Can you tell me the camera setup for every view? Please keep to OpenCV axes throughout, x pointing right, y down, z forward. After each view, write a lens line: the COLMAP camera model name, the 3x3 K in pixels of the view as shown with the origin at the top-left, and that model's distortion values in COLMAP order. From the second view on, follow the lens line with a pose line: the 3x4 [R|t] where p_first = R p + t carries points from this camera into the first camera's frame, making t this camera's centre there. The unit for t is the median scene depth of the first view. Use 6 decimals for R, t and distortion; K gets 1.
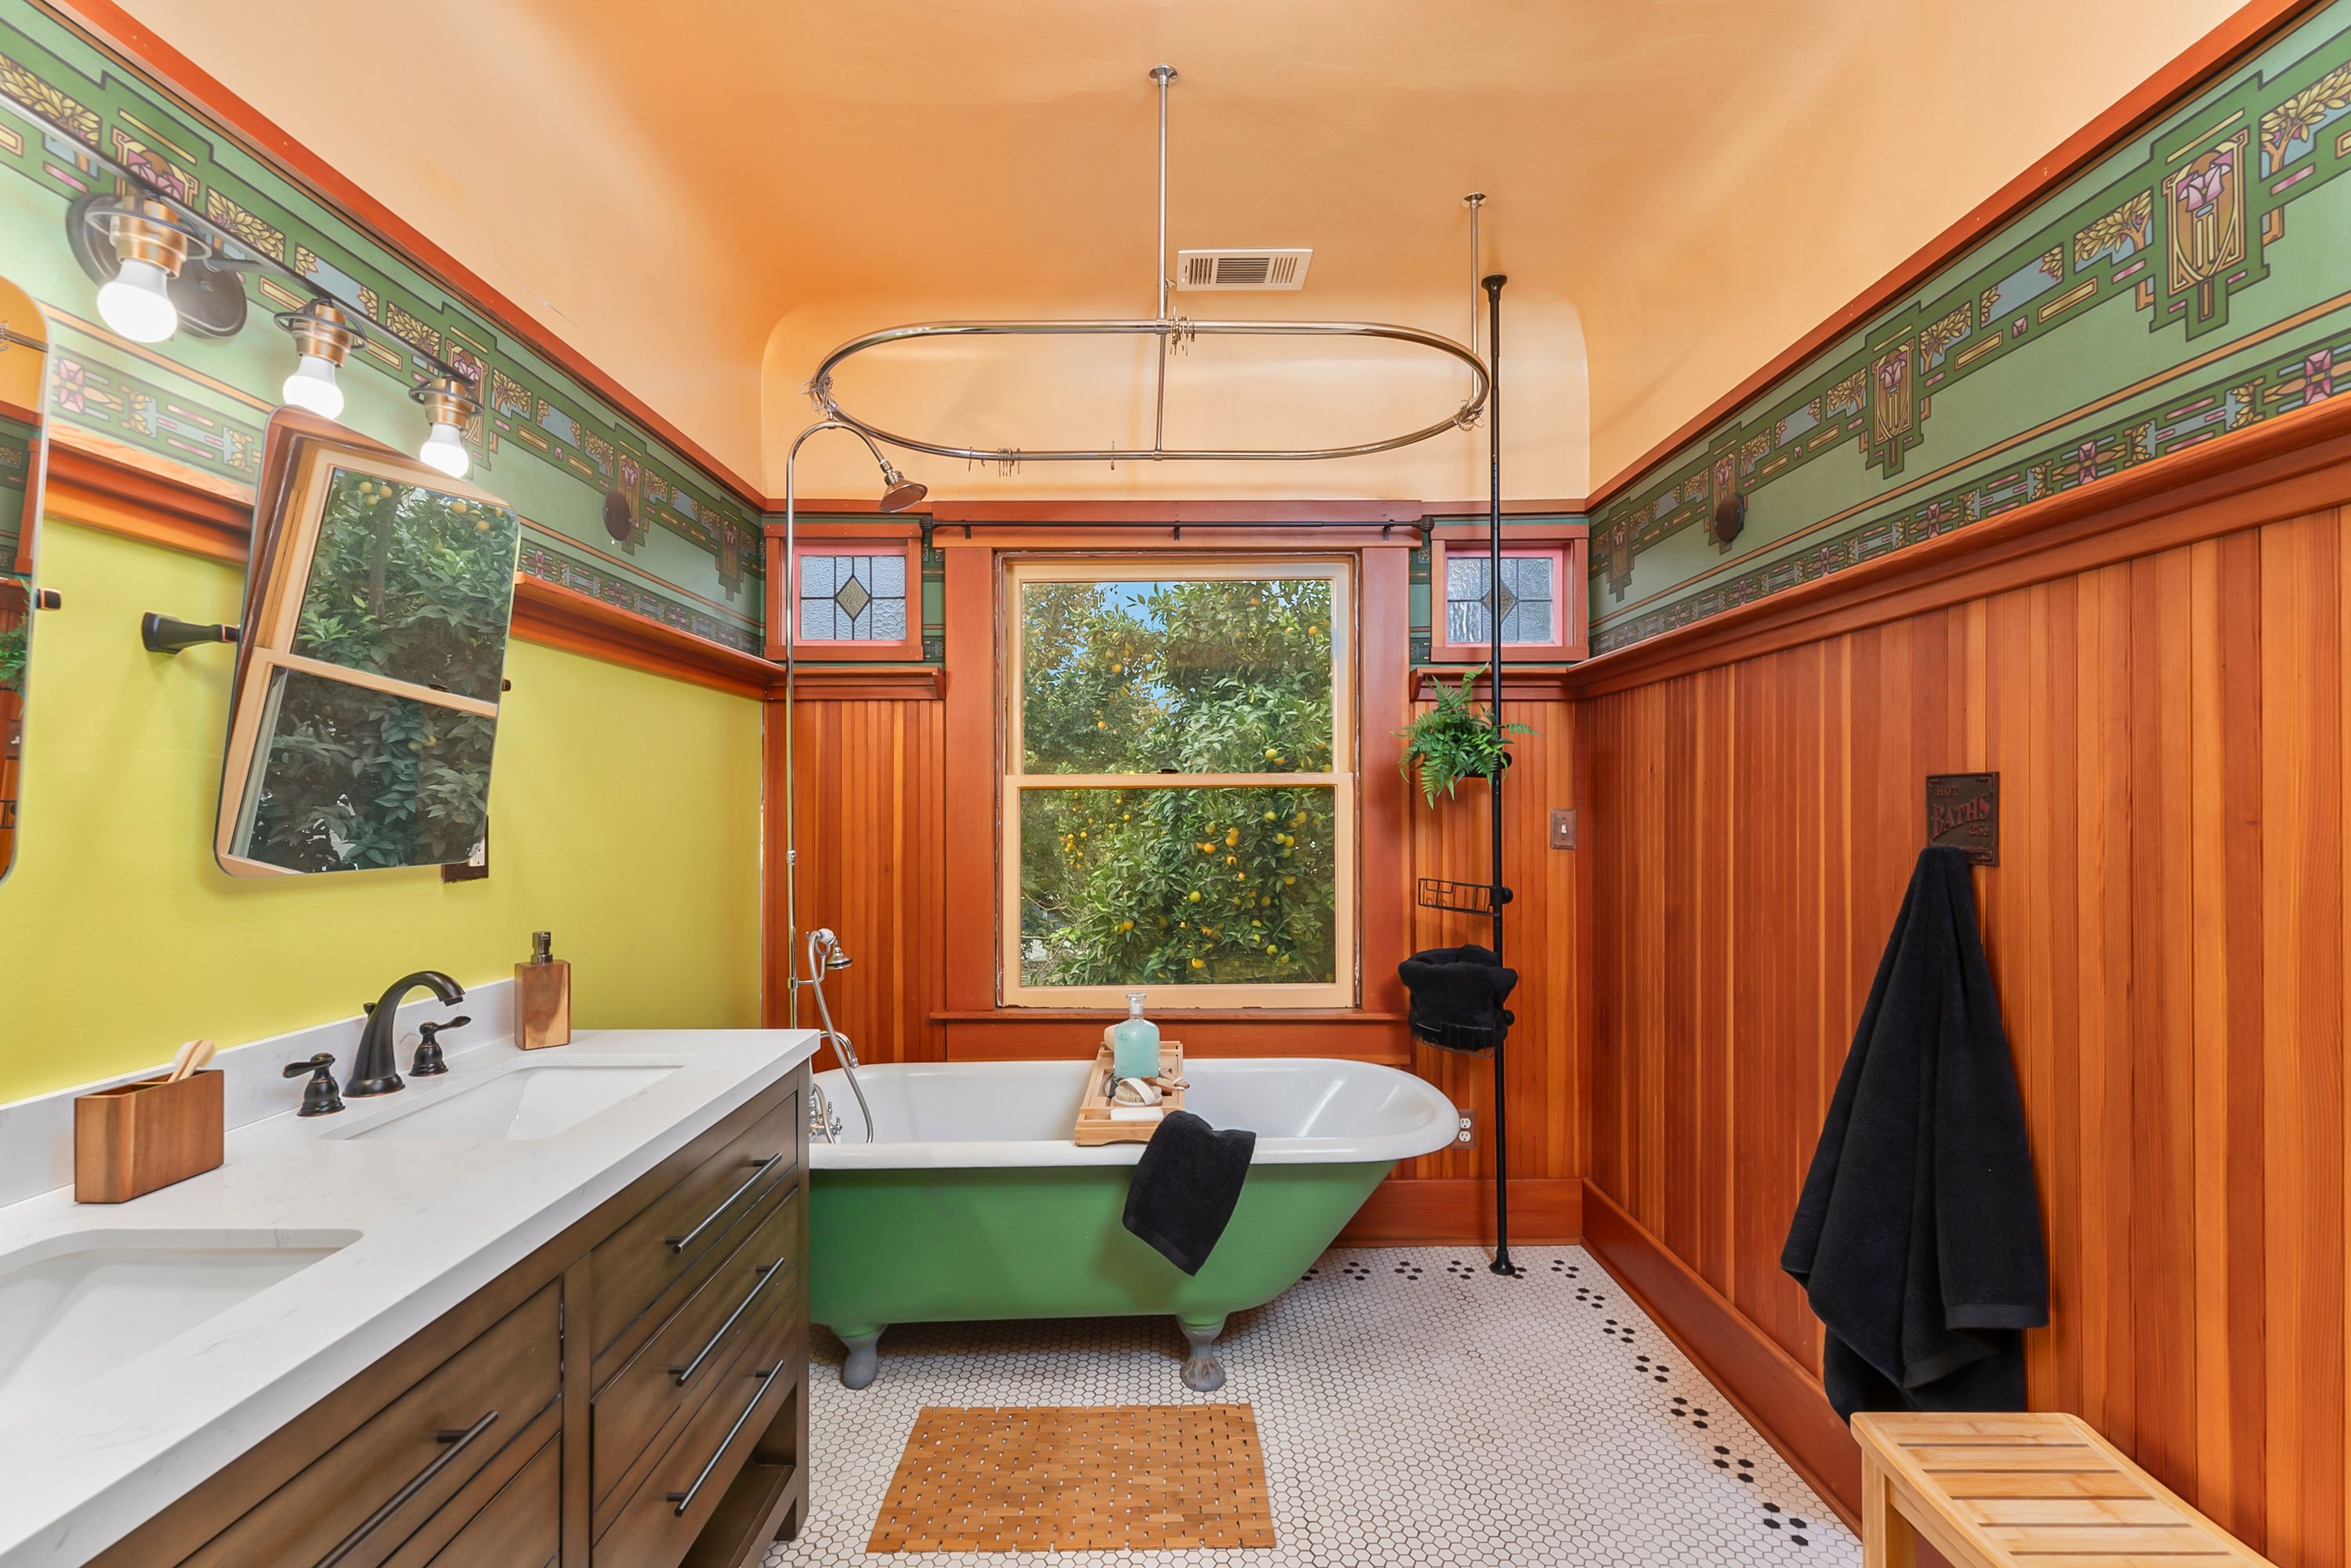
lens RADIAL K [[1005.6, 0, 1171.4], [0, 1005.6, 807.3], [0, 0, 1]] dist [0.001726, -0.001167]
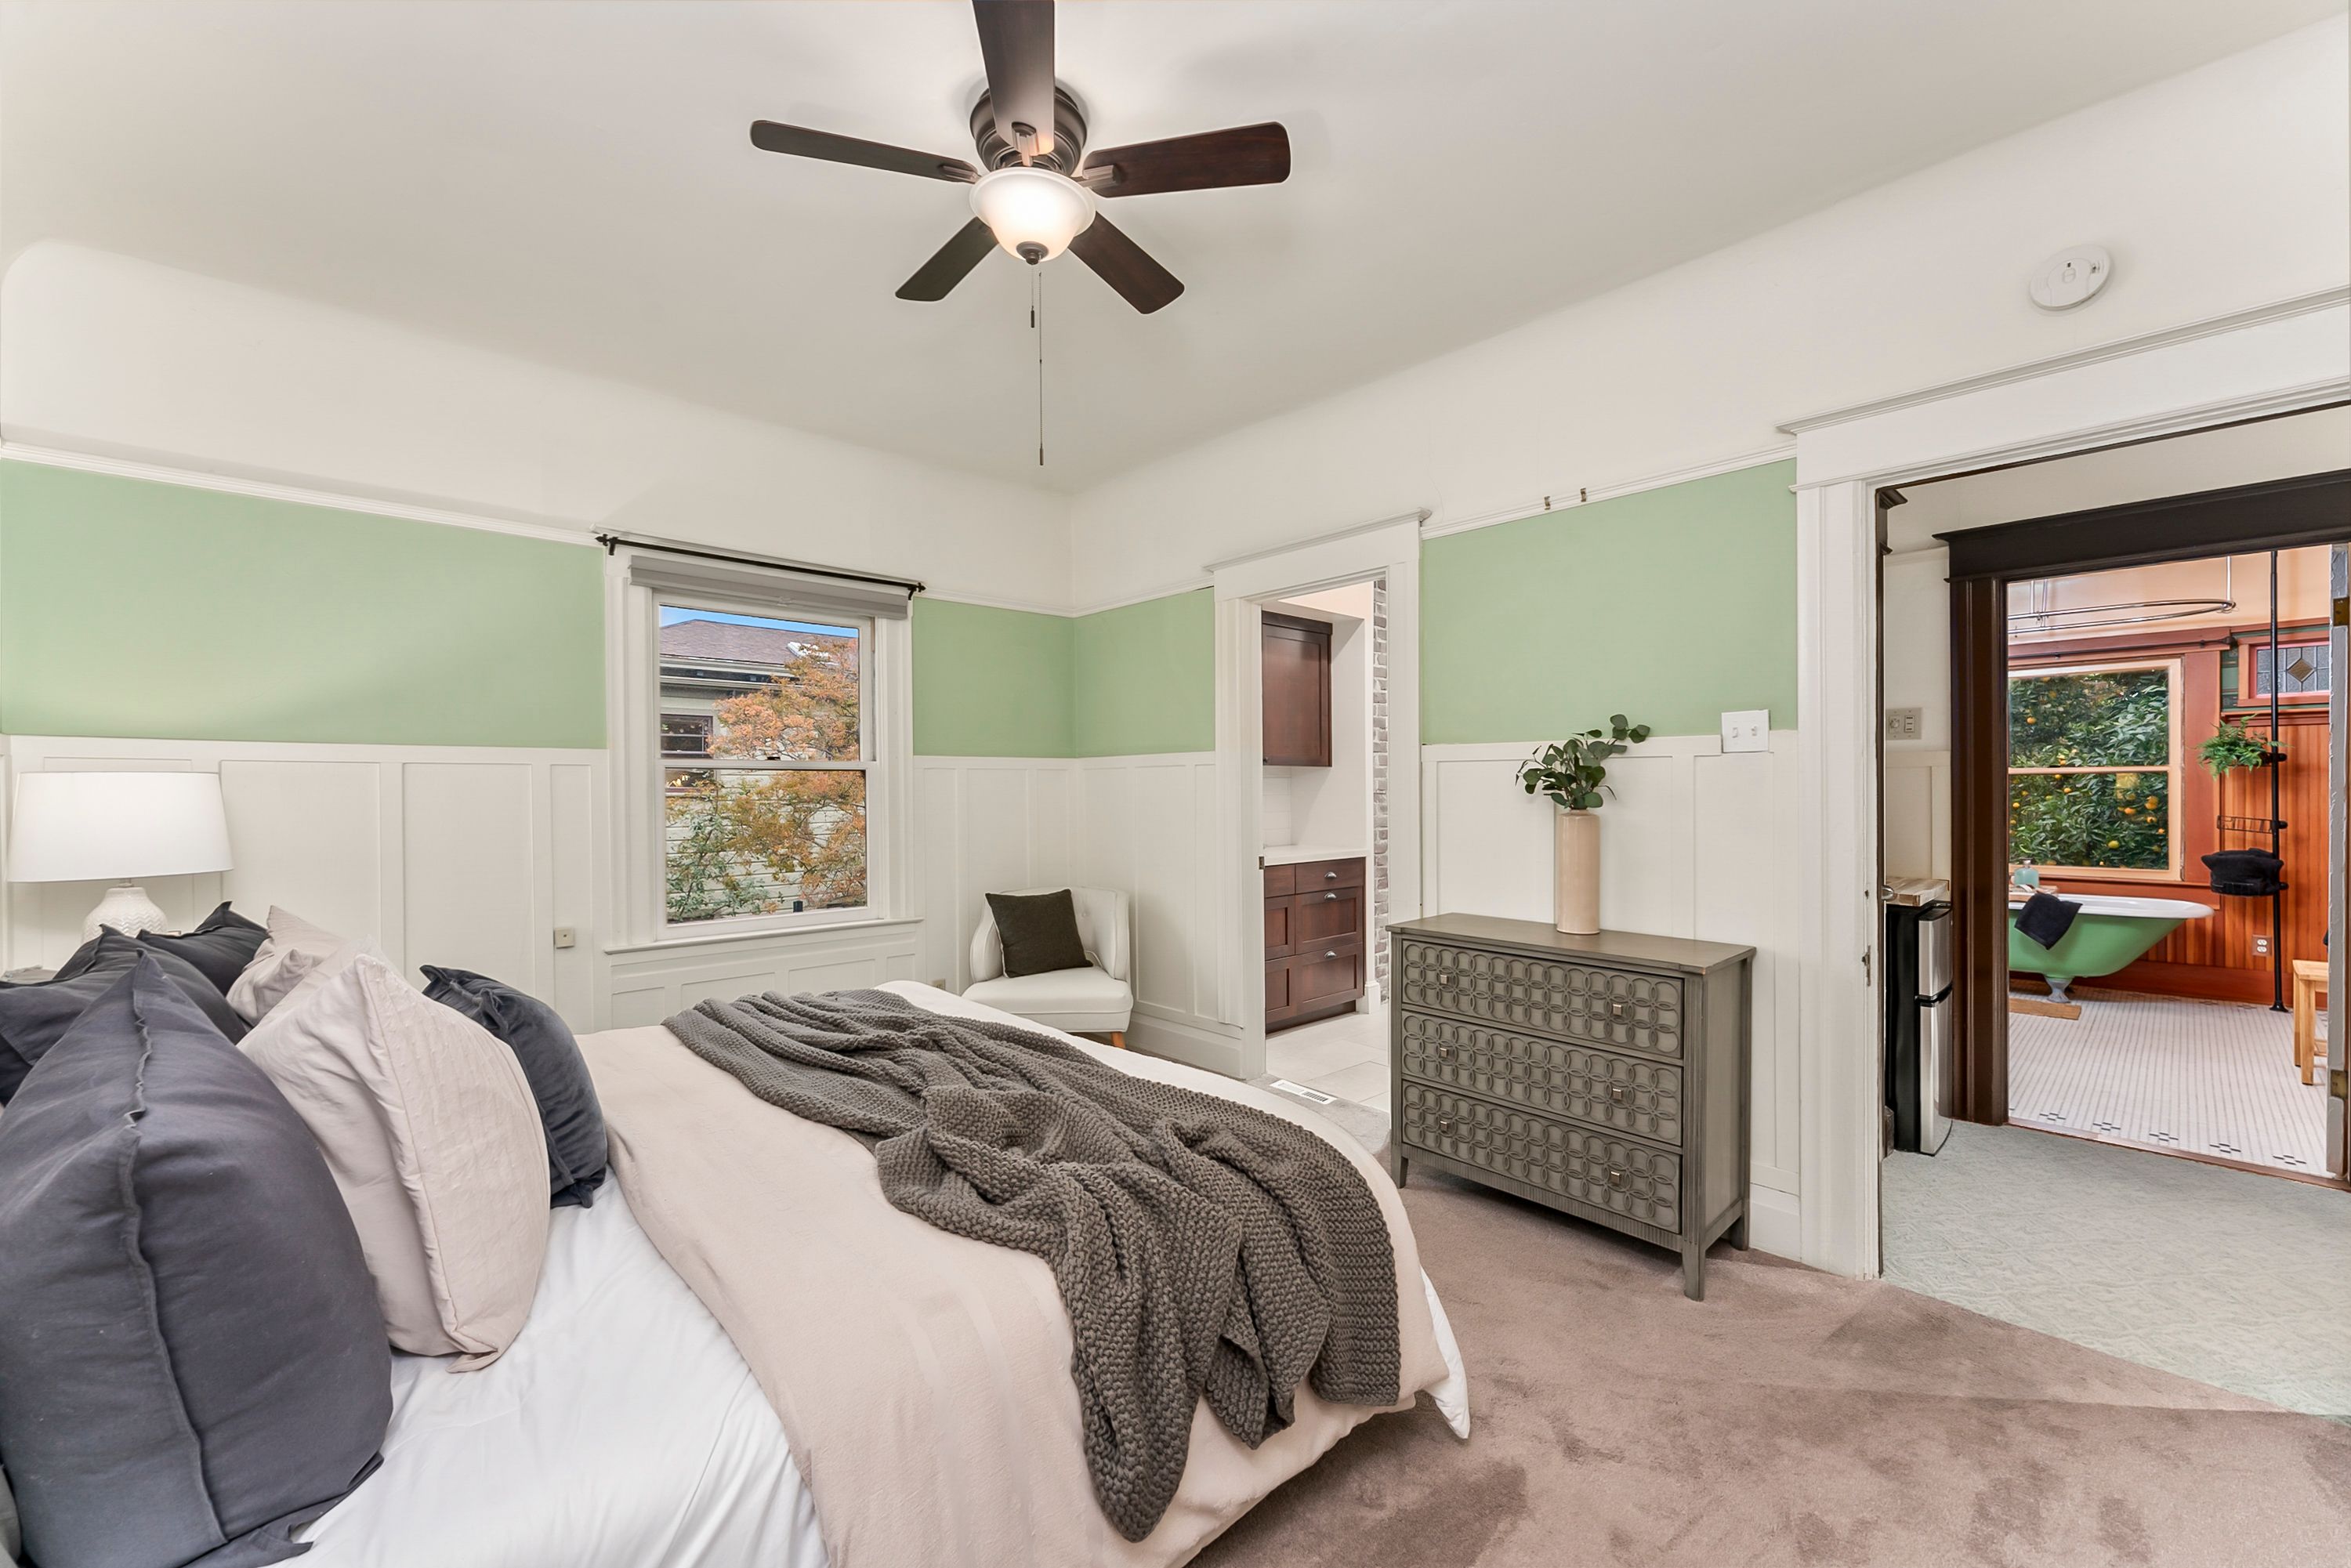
lens RADIAL K [[939.9, 0, 1158.8], [0, 939.9, 805.5], [0, 0, 1]] dist [-0.001018, -0.000282]
pose [[0.669788, 0.005720, -0.742530, 0.198839], [0.009824, 0.999815, 0.016564, -0.003606], [0.742487, -0.018389, 0.669608, -1.711793]]
